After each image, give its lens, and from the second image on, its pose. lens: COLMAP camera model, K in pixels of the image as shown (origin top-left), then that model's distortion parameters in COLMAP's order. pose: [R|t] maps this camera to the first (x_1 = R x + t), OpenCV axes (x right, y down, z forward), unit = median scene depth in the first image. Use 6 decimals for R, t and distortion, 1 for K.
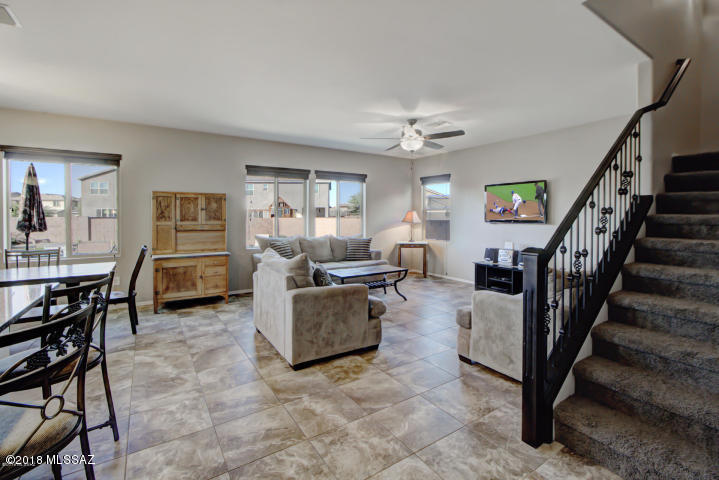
lens RADIAL K [[331.2, 0, 371.6], [0, 331.2, 220.0], [0, 0, 1]] dist [-0.010508, 0.005135]
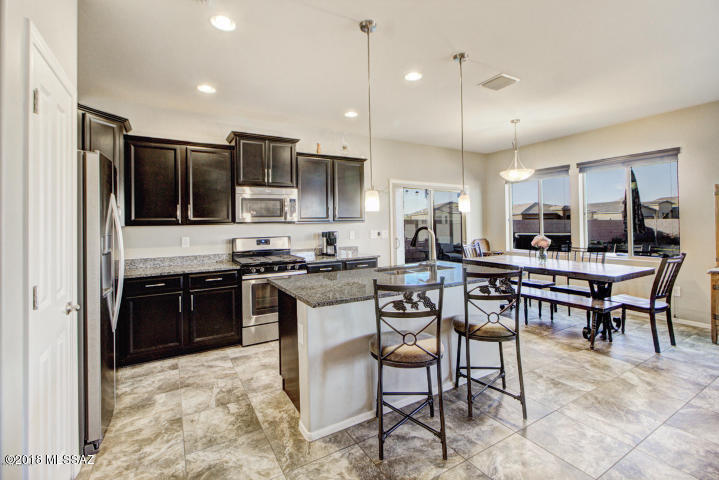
lens RADIAL K [[331.2, 0, 359.4], [0, 331.2, 217.7], [0, 0, 1]] dist [-0.010508, 0.005135]
pose [[-0.063842, -0.013179, -0.997873, 0.202731], [0.000552, 0.999912, -0.013241, -0.000685], [0.997960, -0.001396, -0.063829, 0.261530]]
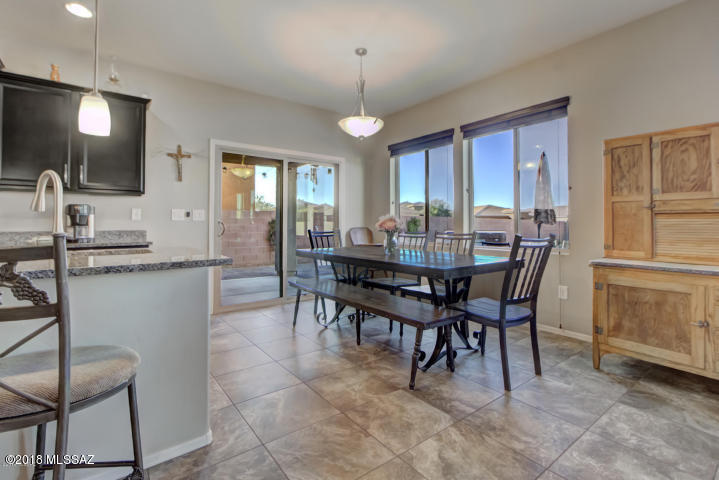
lens RADIAL K [[337.0, 0, 368.9], [0, 337.0, 221.9], [0, 0, 1]] dist [-0.003908, 0.000706]
pose [[0.064419, -0.008053, -0.997890, -0.166544], [-0.013684, 0.999866, -0.008952, 0.071089], [0.997829, 0.014232, 0.064300, 0.711474]]
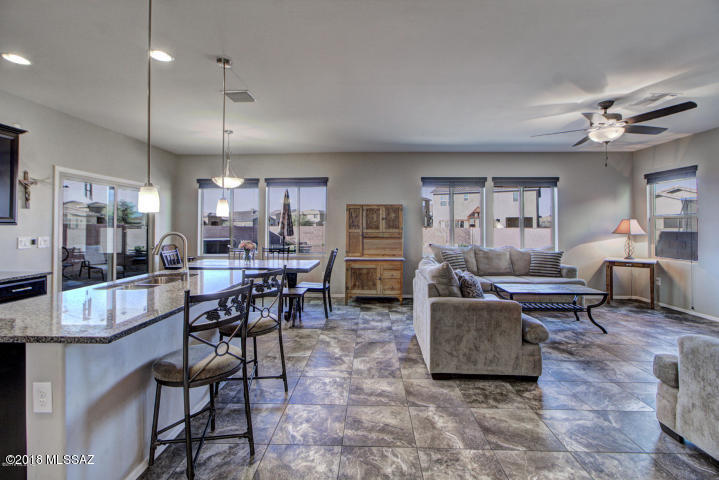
lens RADIAL K [[331.2, 0, 360.6], [0, 331.2, 219.6], [0, 0, 1]] dist [-0.010508, 0.005135]
pose [[0.805931, -0.009939, -0.591927, 0.138547], [-0.008640, 0.999555, -0.028547, 0.003650], [0.591947, 0.028121, 0.805486, 0.040924]]
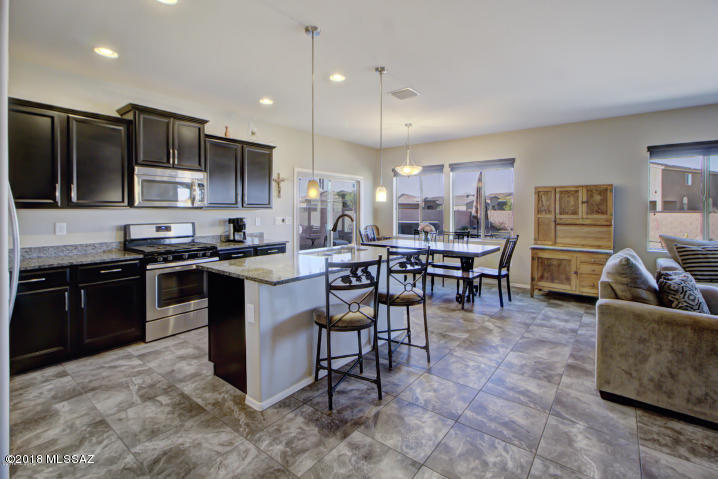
lens RADIAL K [[330.8, 0, 361.2], [0, 330.8, 215.6], [0, 0, 1]] dist [-0.010508, 0.005135]
pose [[0.302353, 0.018650, -0.953014, 0.265762], [-0.015147, 0.999776, 0.014759, 0.001918], [0.953076, 0.009973, 0.302568, 0.136863]]
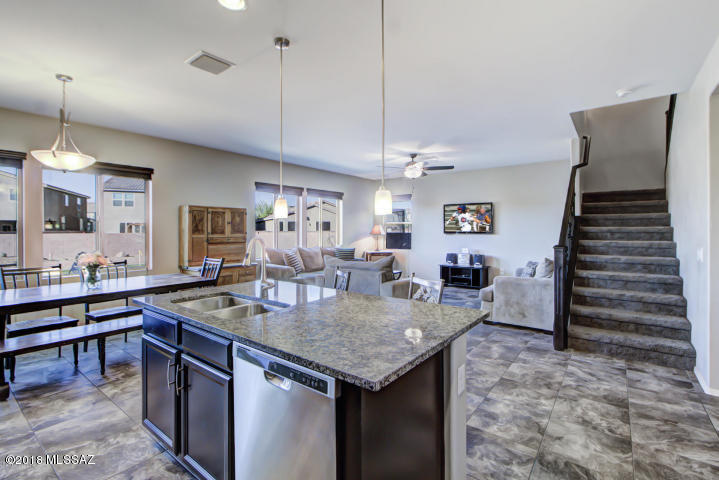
lens RADIAL K [[337.0, 0, 368.4], [0, 337.0, 227.0], [0, 0, 1]] dist [-0.003908, 0.000706]
pose [[0.944419, -0.000810, 0.328742, -0.589841], [0.007546, 0.999787, -0.019217, 0.007025], [-0.328656, 0.020629, 0.944224, -0.228085]]
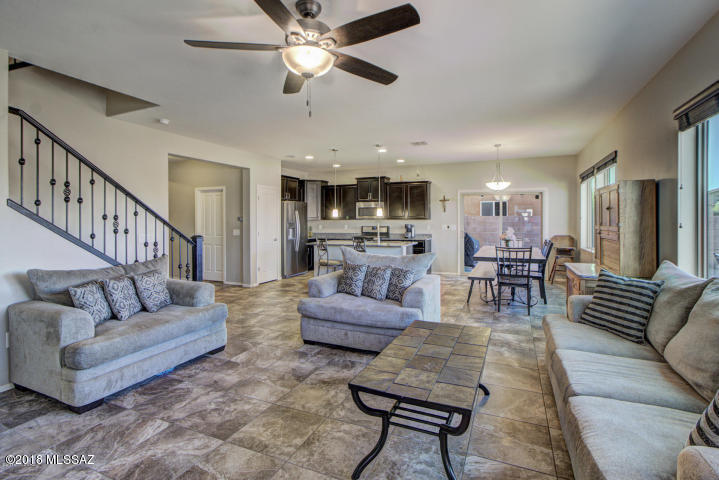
lens RADIAL K [[331.2, 0, 353.6], [0, 331.2, 220.2], [0, 0, 1]] dist [-0.010508, 0.005135]
pose [[-0.871194, 0.004769, -0.490916, 0.355644], [-0.003536, 0.999866, 0.015989, -0.027719], [0.490926, 0.015665, -0.871060, 1.765755]]
